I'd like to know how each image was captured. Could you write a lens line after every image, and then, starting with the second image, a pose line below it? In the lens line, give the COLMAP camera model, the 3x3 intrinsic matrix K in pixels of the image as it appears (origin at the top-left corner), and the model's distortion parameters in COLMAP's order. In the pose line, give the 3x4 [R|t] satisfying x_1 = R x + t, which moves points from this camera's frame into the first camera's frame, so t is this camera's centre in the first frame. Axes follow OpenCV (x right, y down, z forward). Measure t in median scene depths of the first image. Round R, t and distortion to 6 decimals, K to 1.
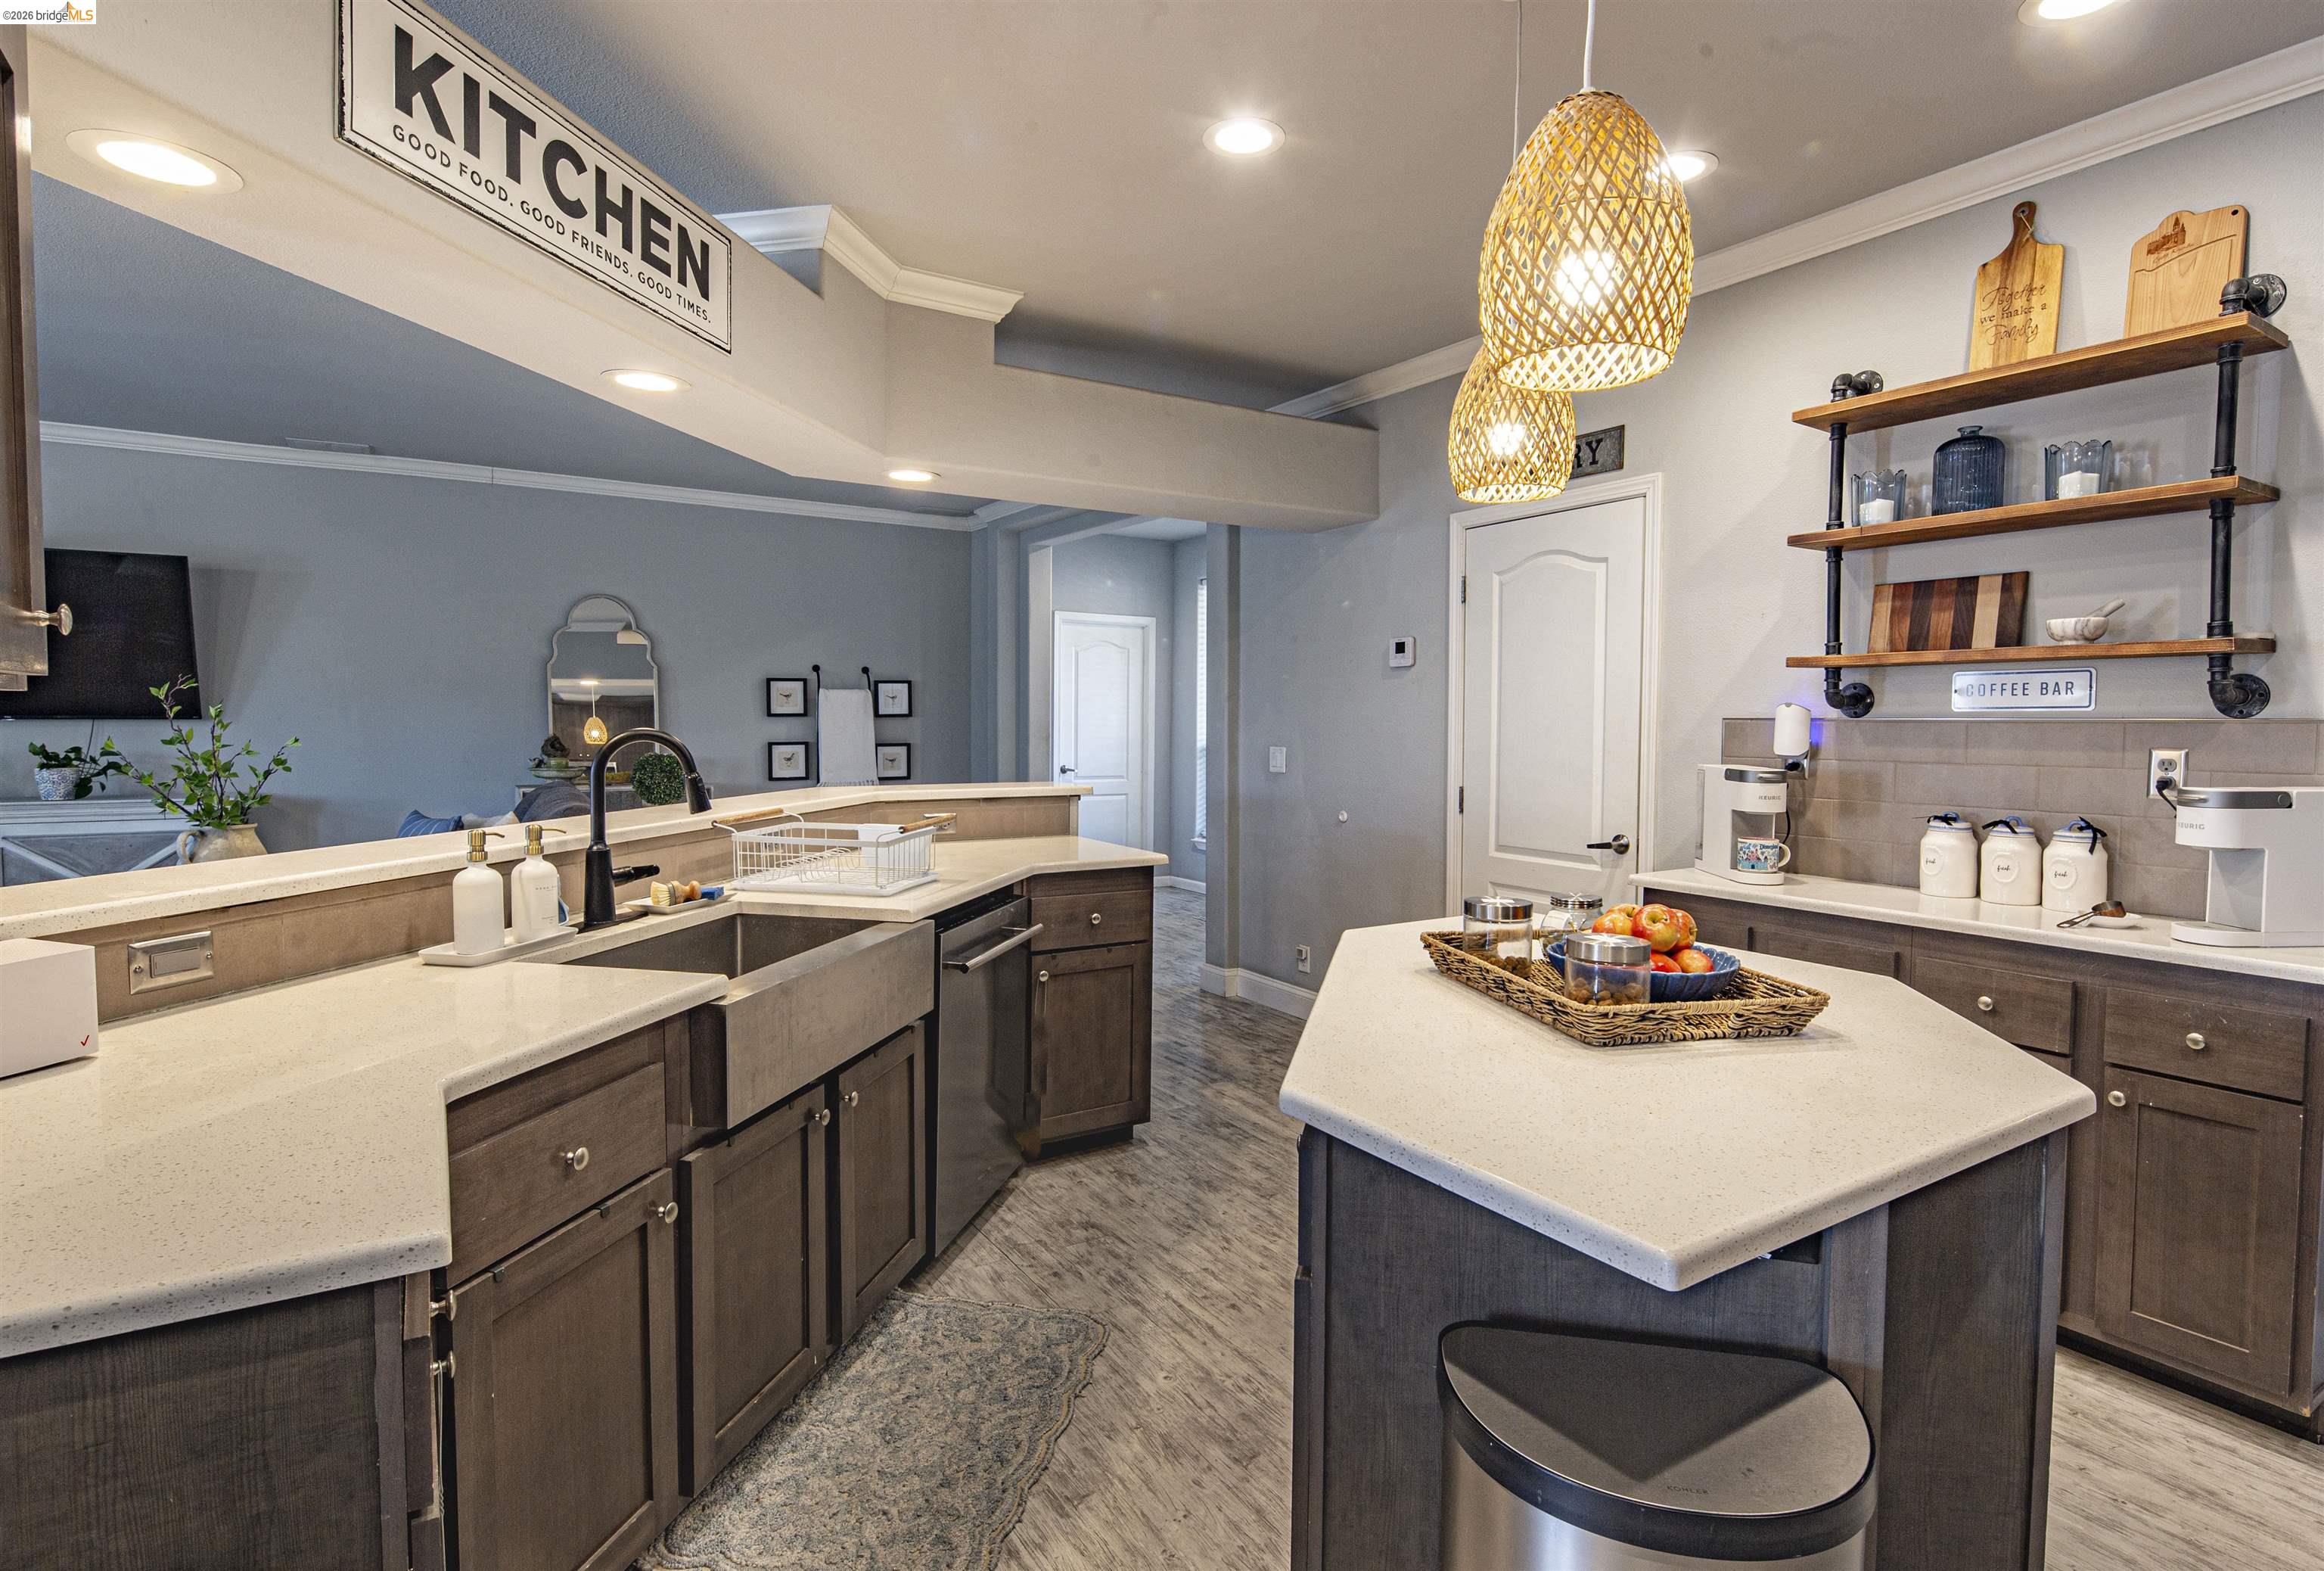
lens RADIAL K [[1154.0, 0, 1166.7], [0, 1154.0, 788.2], [0, 0, 1]] dist [-0.002301, -0.002344]
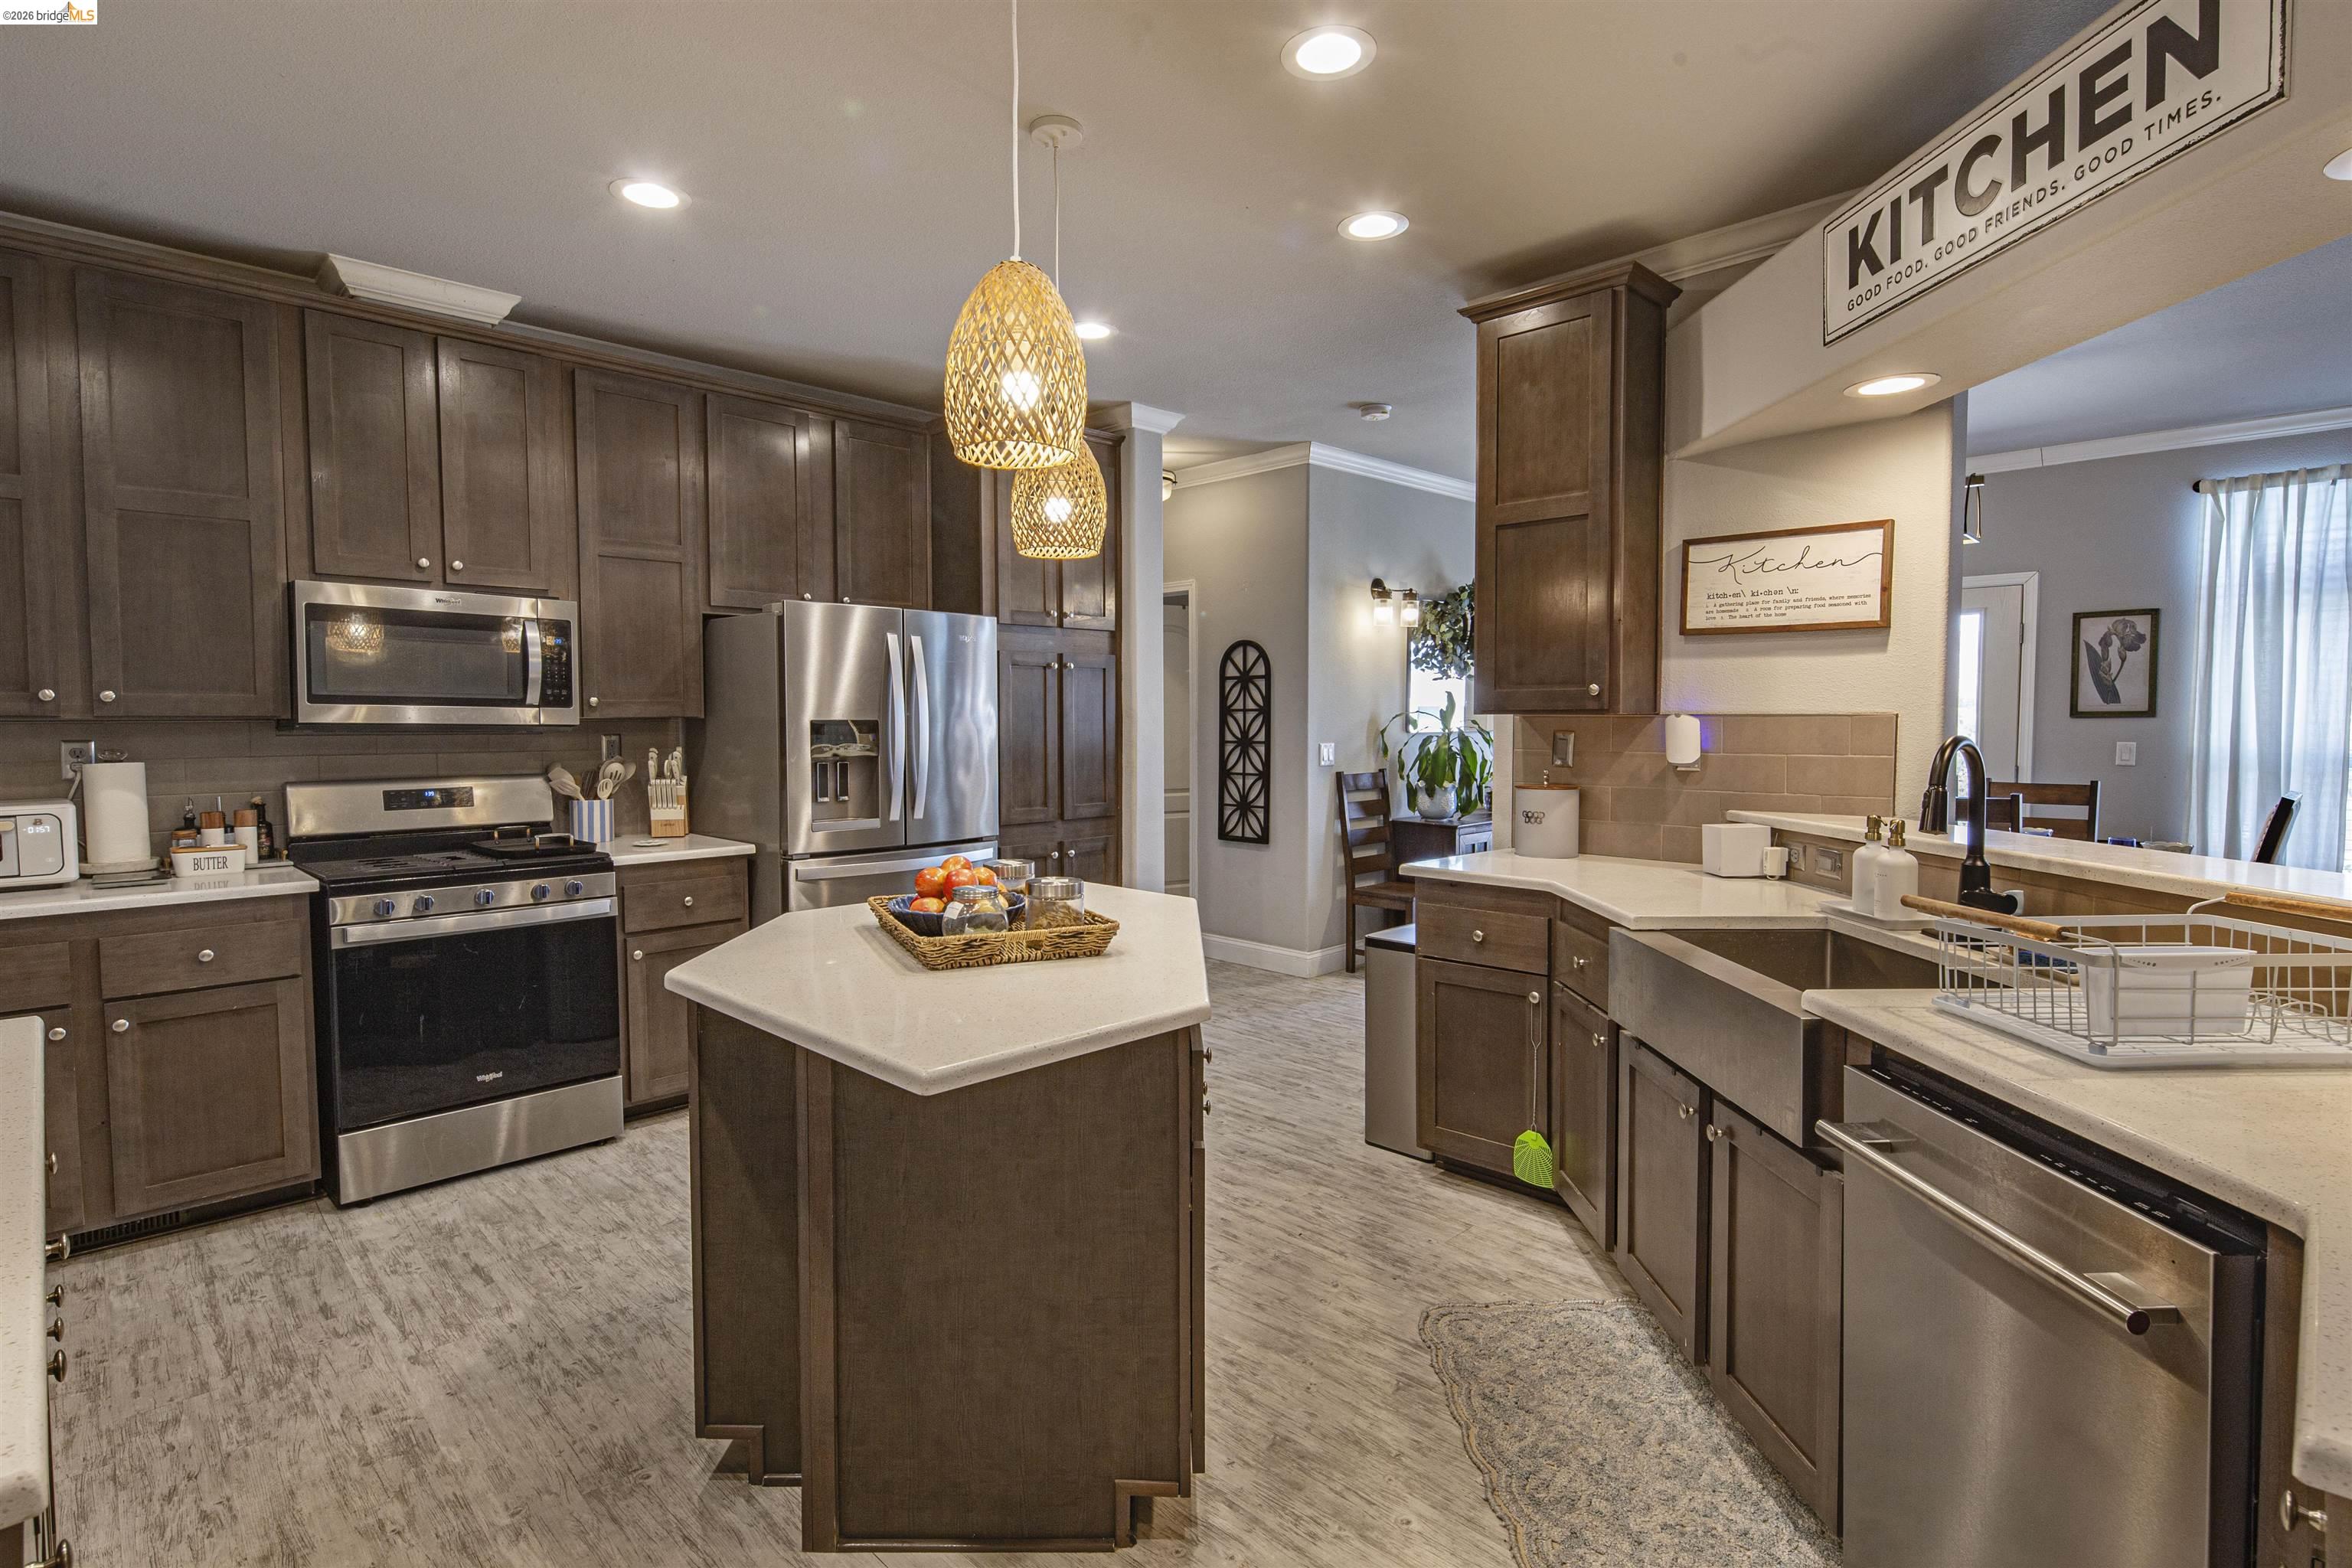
lens RADIAL K [[1167.7, 0, 1165.4], [0, 1167.7, 776.0], [0, 0, 1]] dist [-0.002301, -0.002344]
pose [[-0.977455, 0.008382, -0.210976, 0.361576], [-0.014166, 0.994357, 0.105139, -0.112369], [0.210667, 0.105757, -0.971820, 1.823373]]
